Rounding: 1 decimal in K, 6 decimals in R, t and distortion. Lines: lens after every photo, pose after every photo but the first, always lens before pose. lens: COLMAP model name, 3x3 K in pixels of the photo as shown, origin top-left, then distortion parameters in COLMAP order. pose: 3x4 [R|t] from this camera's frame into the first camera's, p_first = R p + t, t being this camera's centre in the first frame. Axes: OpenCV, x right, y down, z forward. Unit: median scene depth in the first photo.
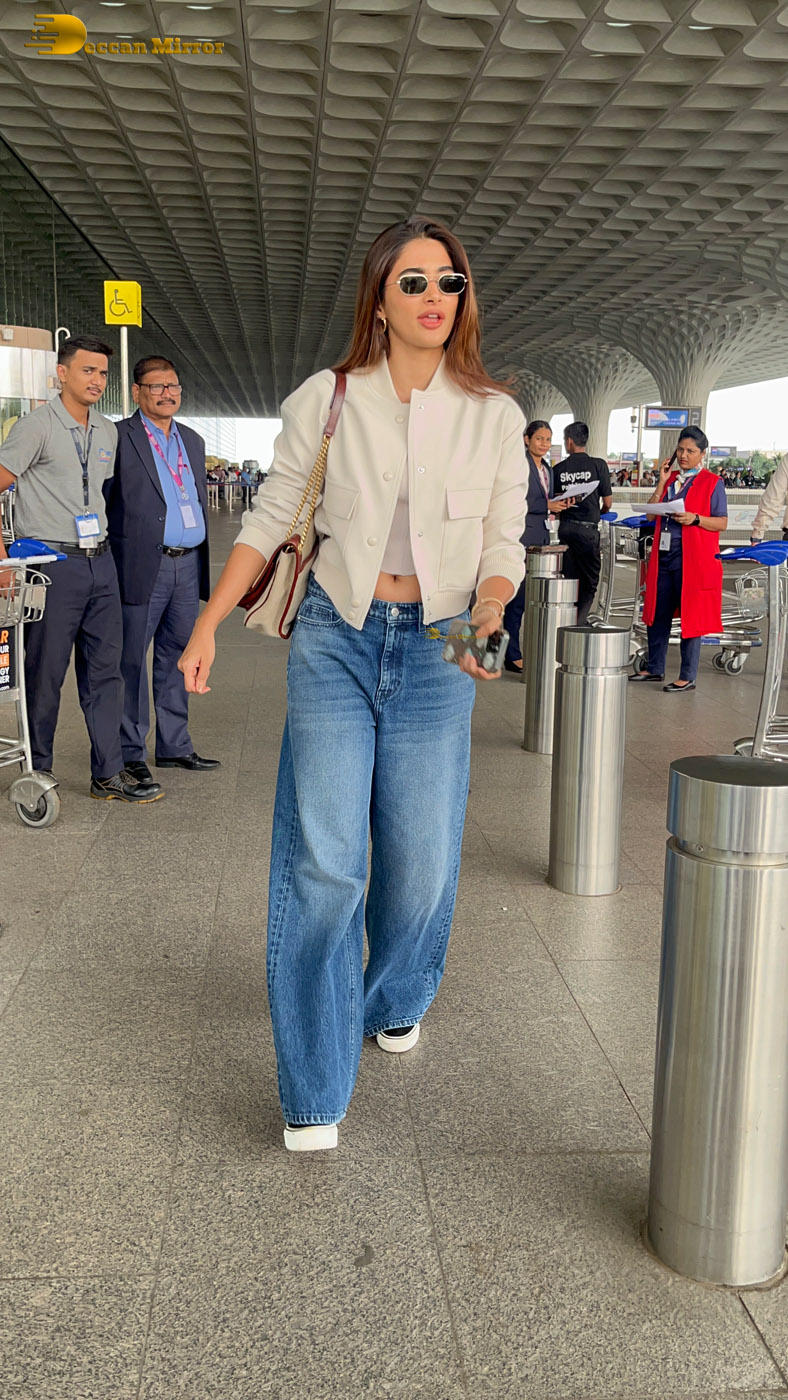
lens RADIAL K [[1217.5, 0, 388.7], [0, 1217.5, 692.9], [0, 0, 1]] dist [0.038542, -0.040458]
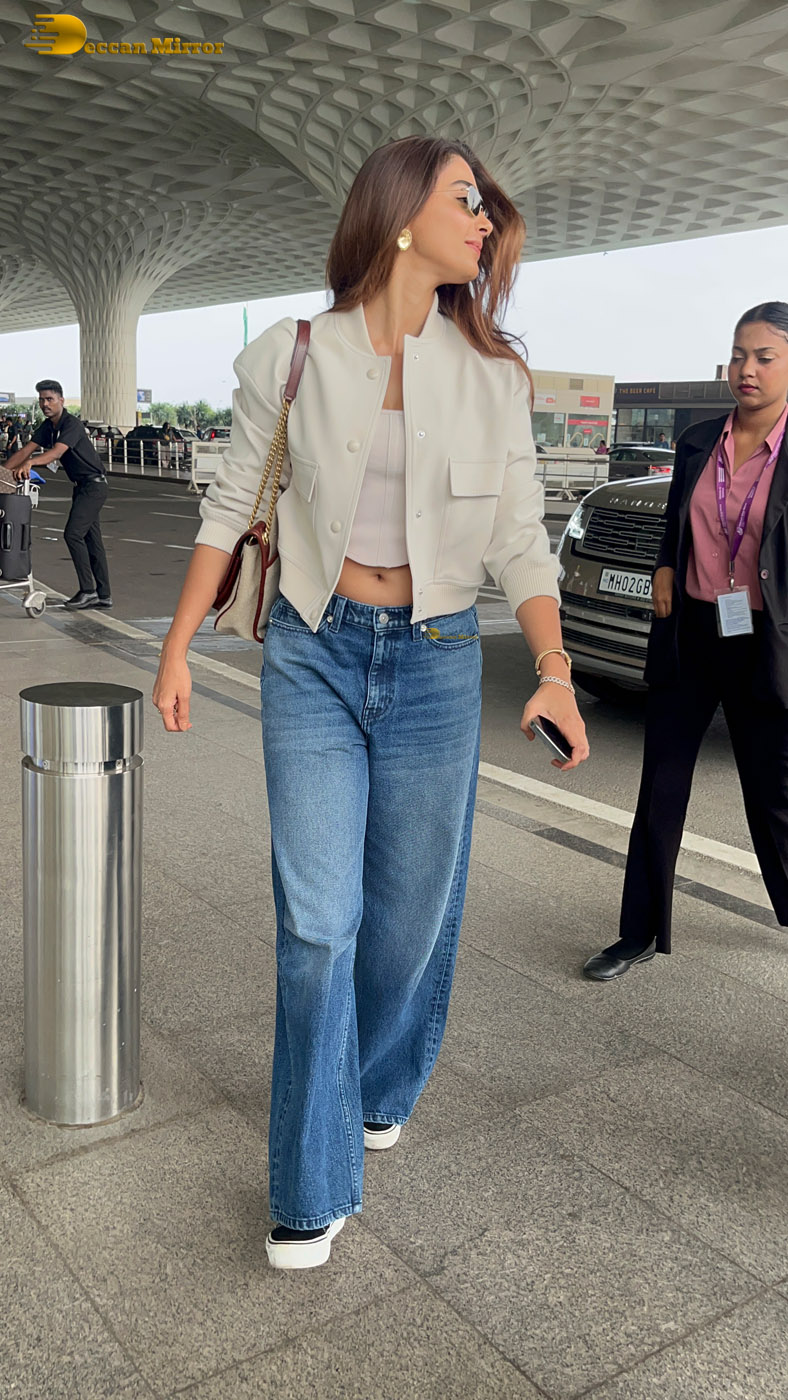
lens RADIAL K [[1217.5, 0, 367.2], [0, 1217.5, 726.2], [0, 0, 1]] dist [0.038542, -0.040458]
pose [[0.862741, -0.099923, 0.495675, 0.004388], [0.065839, 0.994134, 0.085811, 0.021456], [-0.501342, -0.041397, 0.864258, -0.124867]]
